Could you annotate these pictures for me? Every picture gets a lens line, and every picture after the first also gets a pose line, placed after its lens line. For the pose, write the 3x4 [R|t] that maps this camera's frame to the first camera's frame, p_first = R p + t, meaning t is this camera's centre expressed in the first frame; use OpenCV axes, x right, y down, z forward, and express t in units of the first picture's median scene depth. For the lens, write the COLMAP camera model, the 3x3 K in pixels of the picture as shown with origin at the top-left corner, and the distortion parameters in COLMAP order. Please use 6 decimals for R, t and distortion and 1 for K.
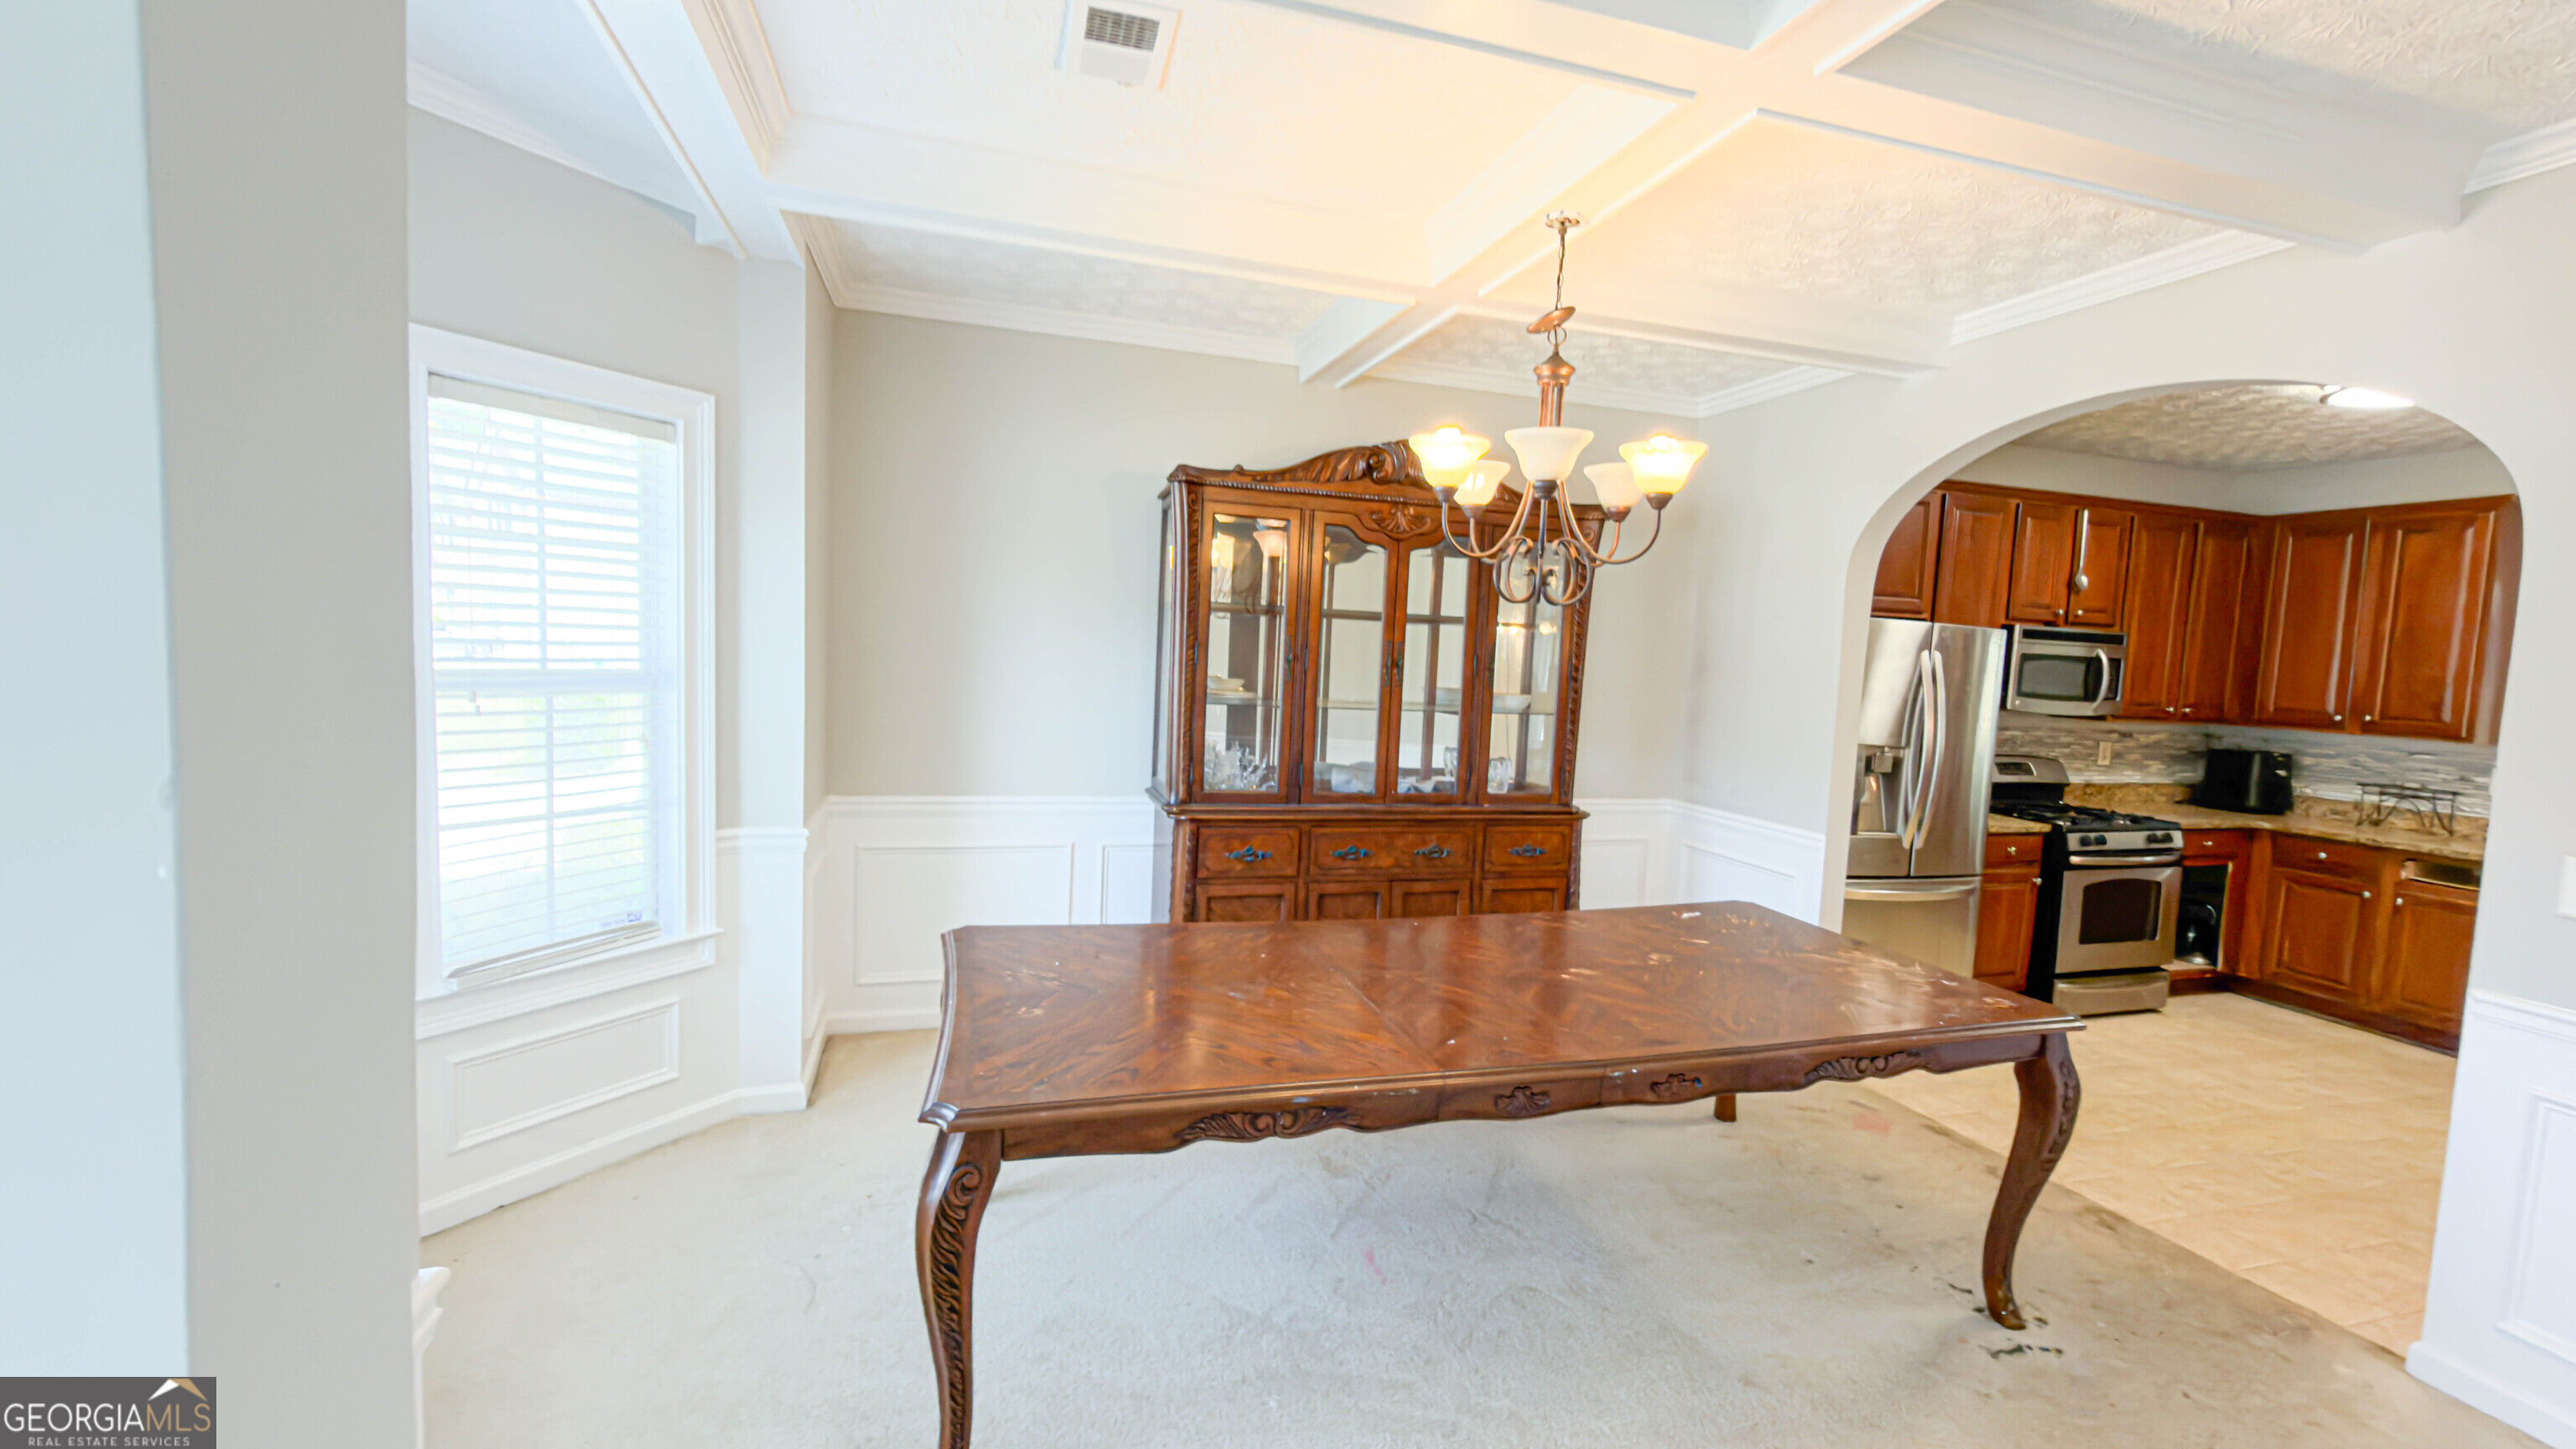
lens RADIAL K [[1027.8, 0, 1288.0], [0, 1027.8, 724.5], [0, 0, 1]] dist [0.000484, 0.000047]
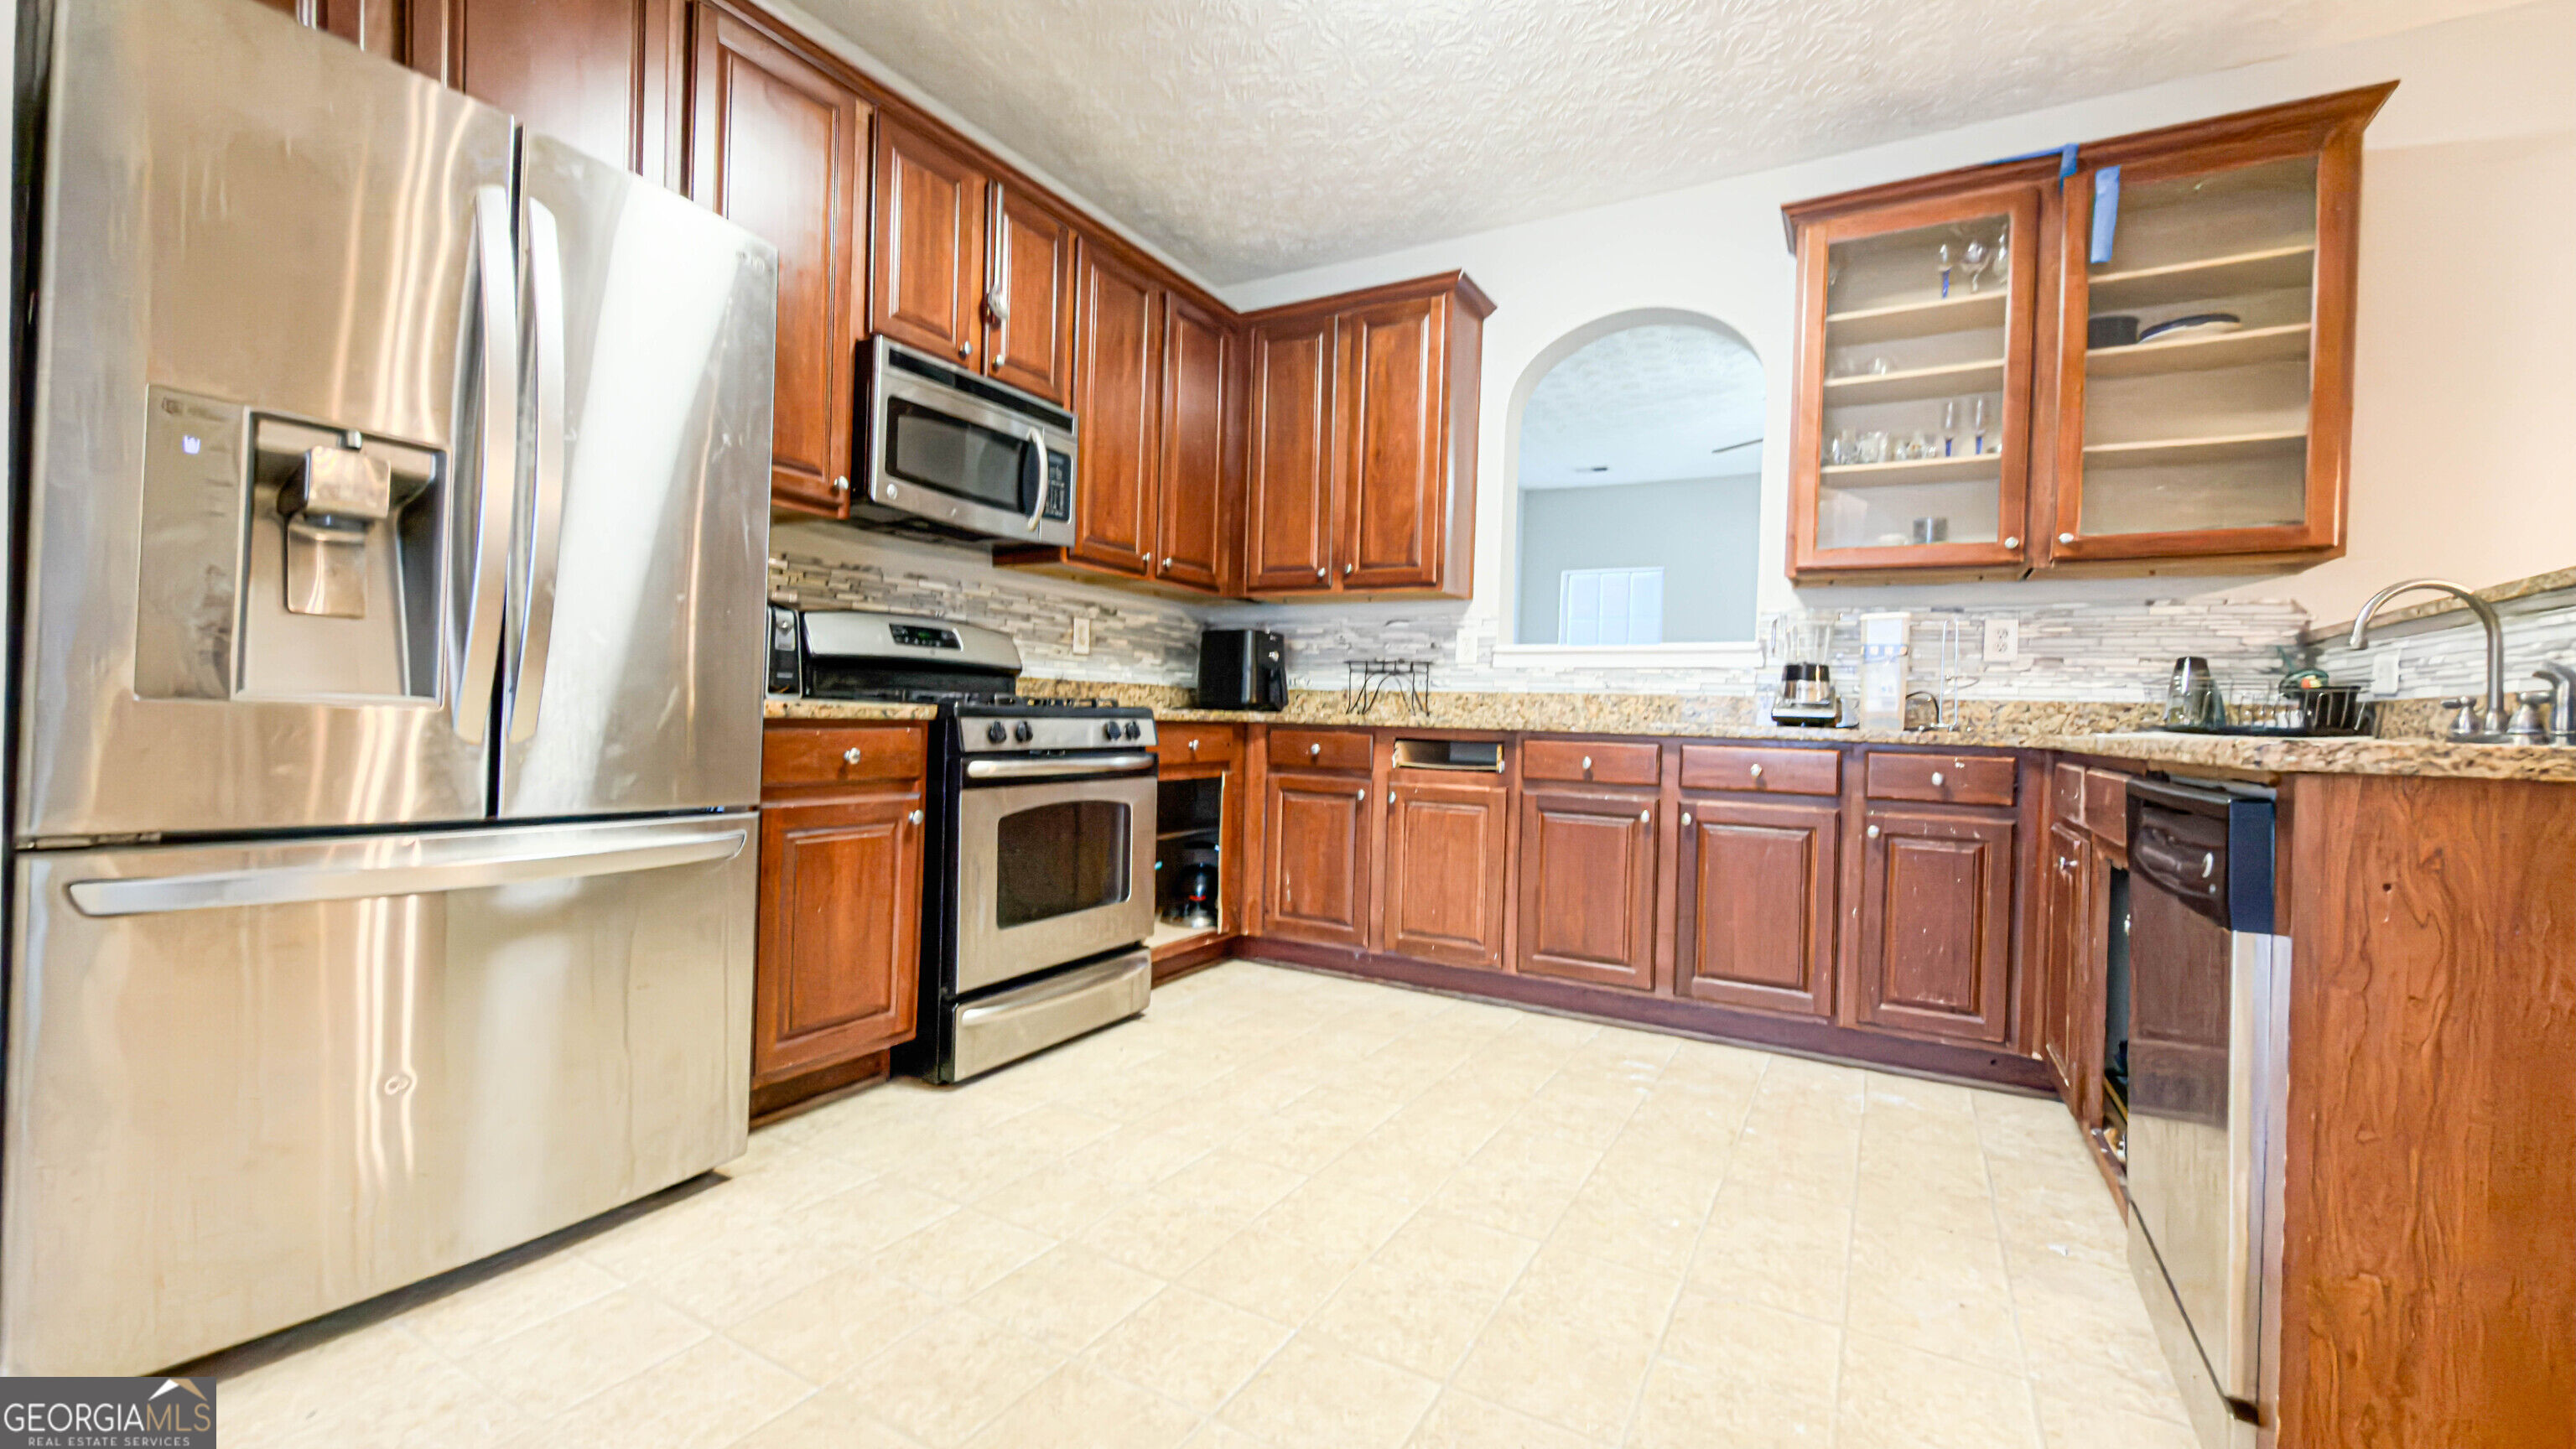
lens RADIAL K [[1032.7, 0, 1288.0], [0, 1032.7, 724.5], [0, 0, 1]] dist [-0.000543, 0.000020]
pose [[0.729916, -0.029431, 0.682903, 0.495238], [0.054650, 0.998387, -0.015385, 0.119253], [-0.681348, 0.048551, 0.730347, 0.481231]]
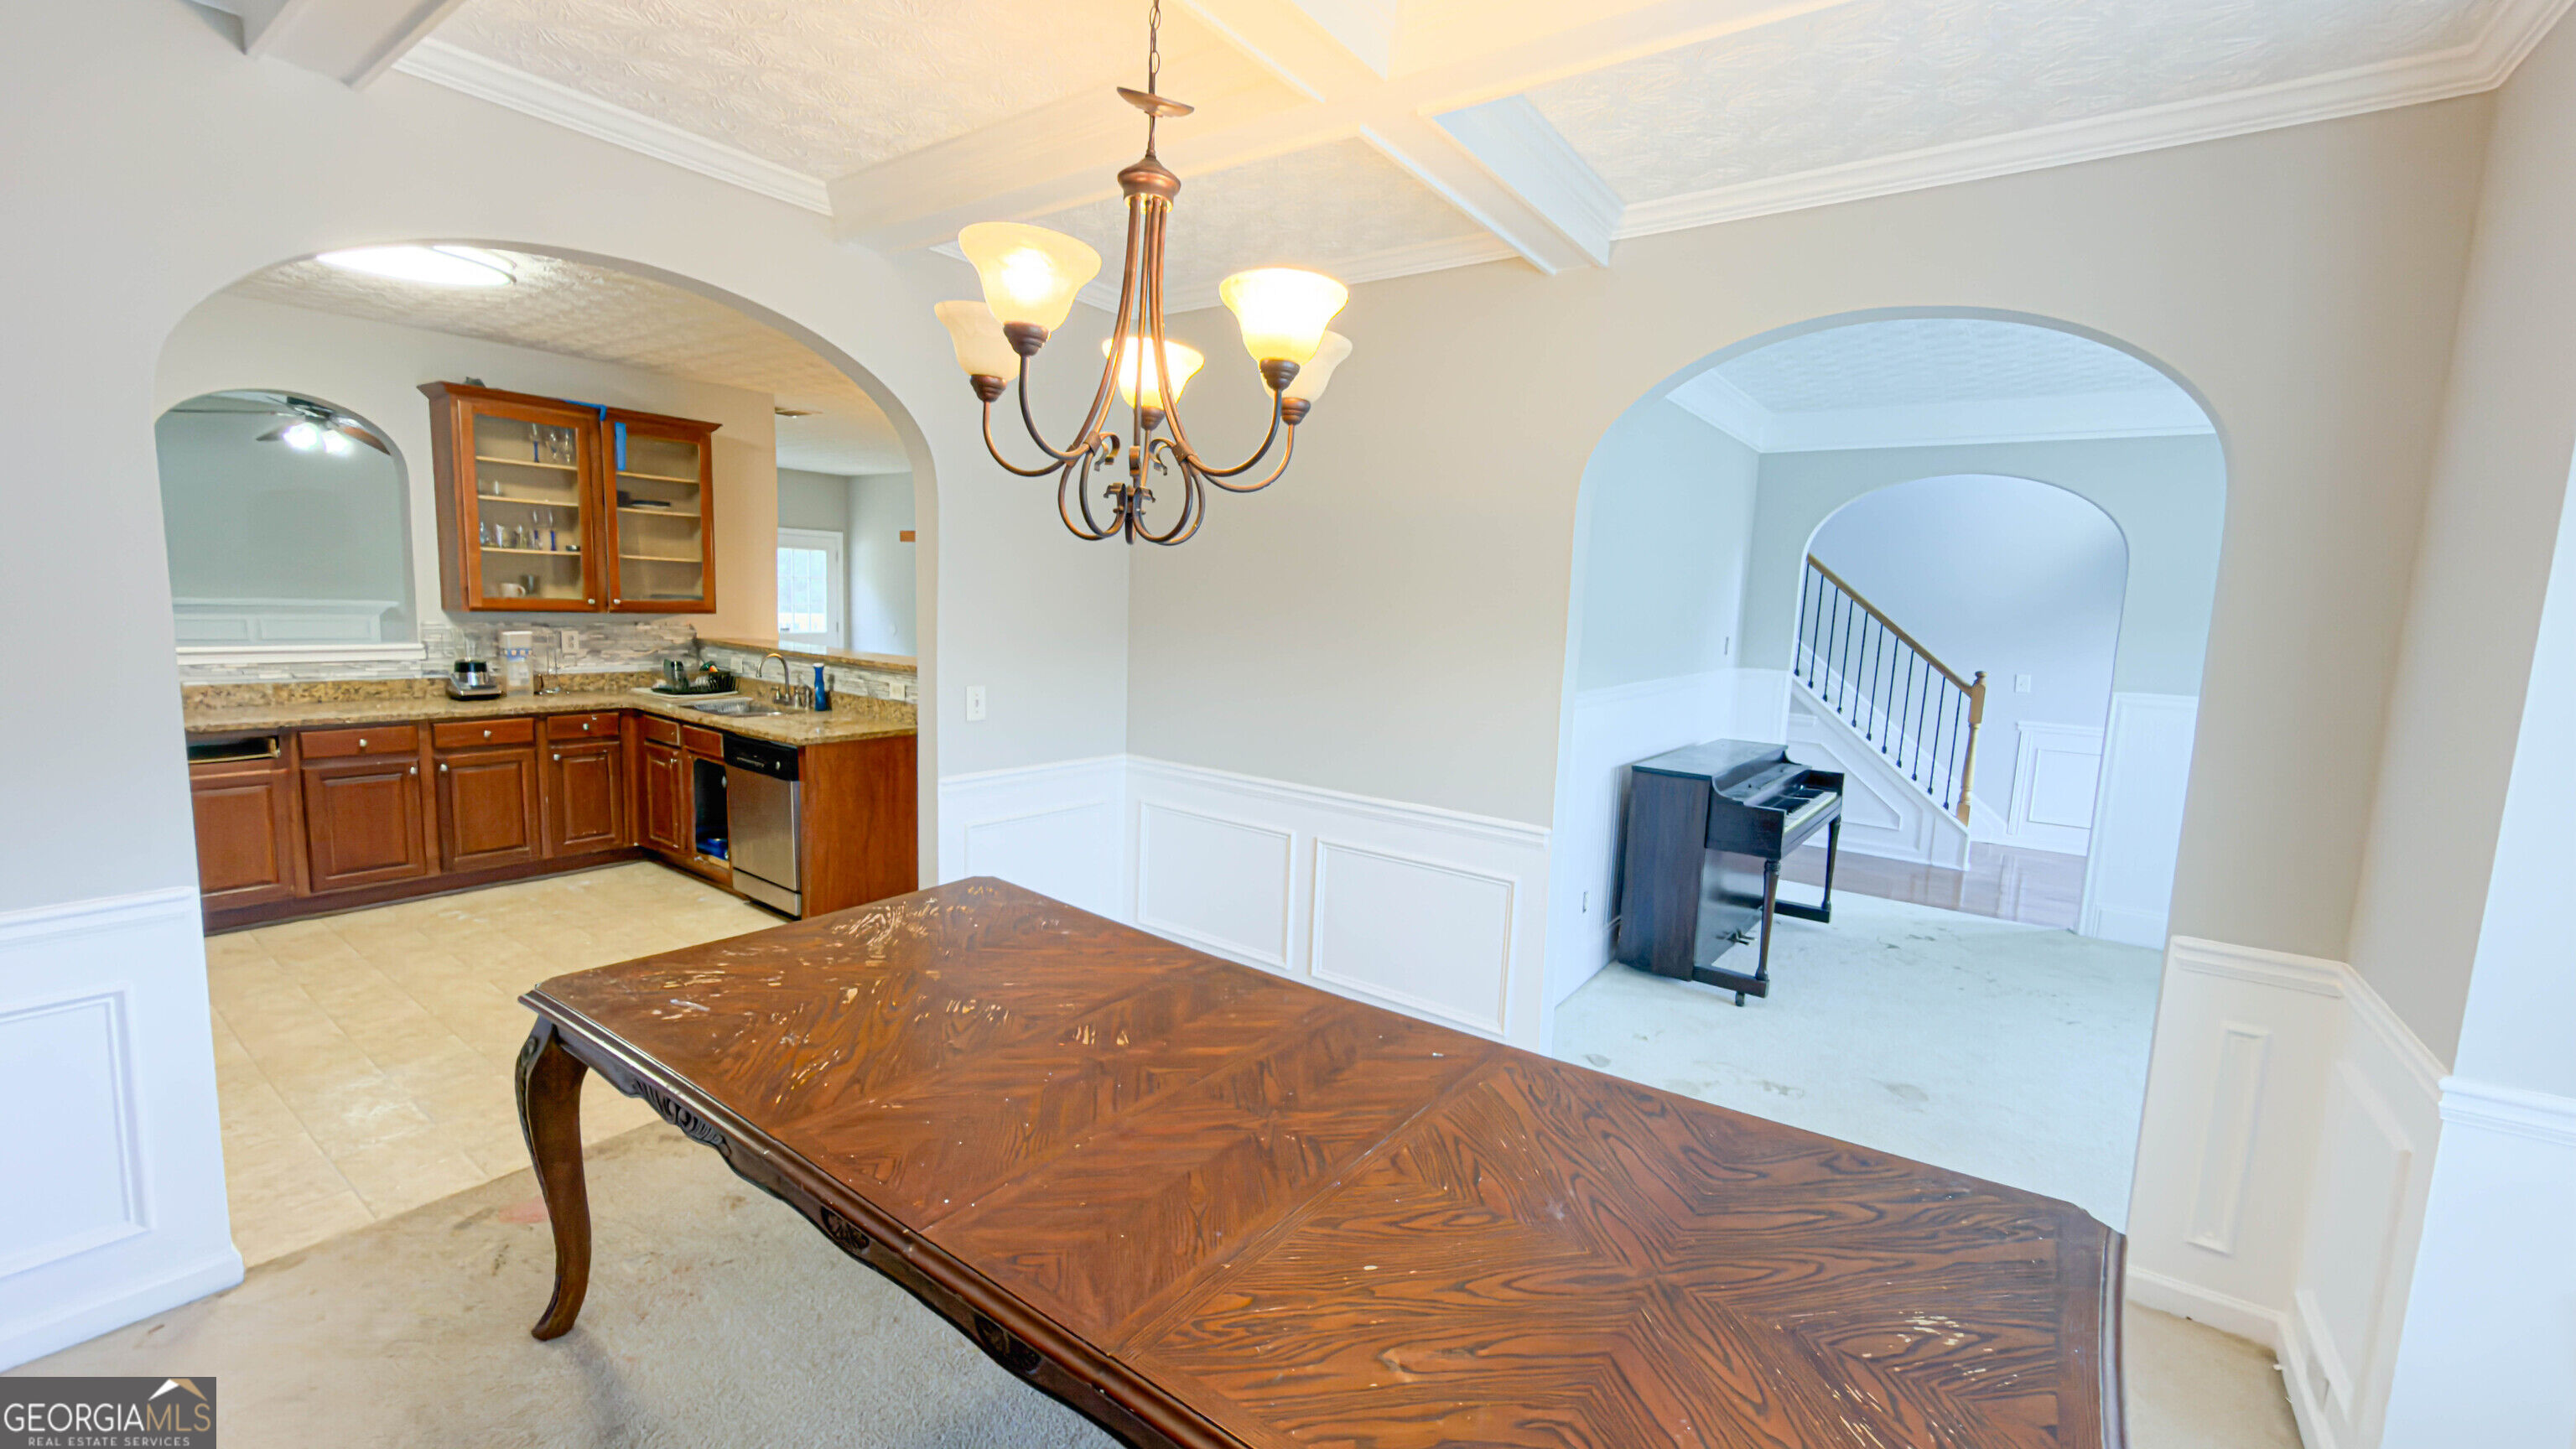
lens RADIAL K [[1032.7, 0, 1288.0], [0, 1032.7, 724.5], [0, 0, 1]] dist [-0.000543, 0.000020]
pose [[-0.600495, -0.169902, 0.781370, -0.186622], [-0.007279, 0.978287, 0.207126, -0.074206], [-0.799595, 0.118691, -0.588693, 0.689768]]
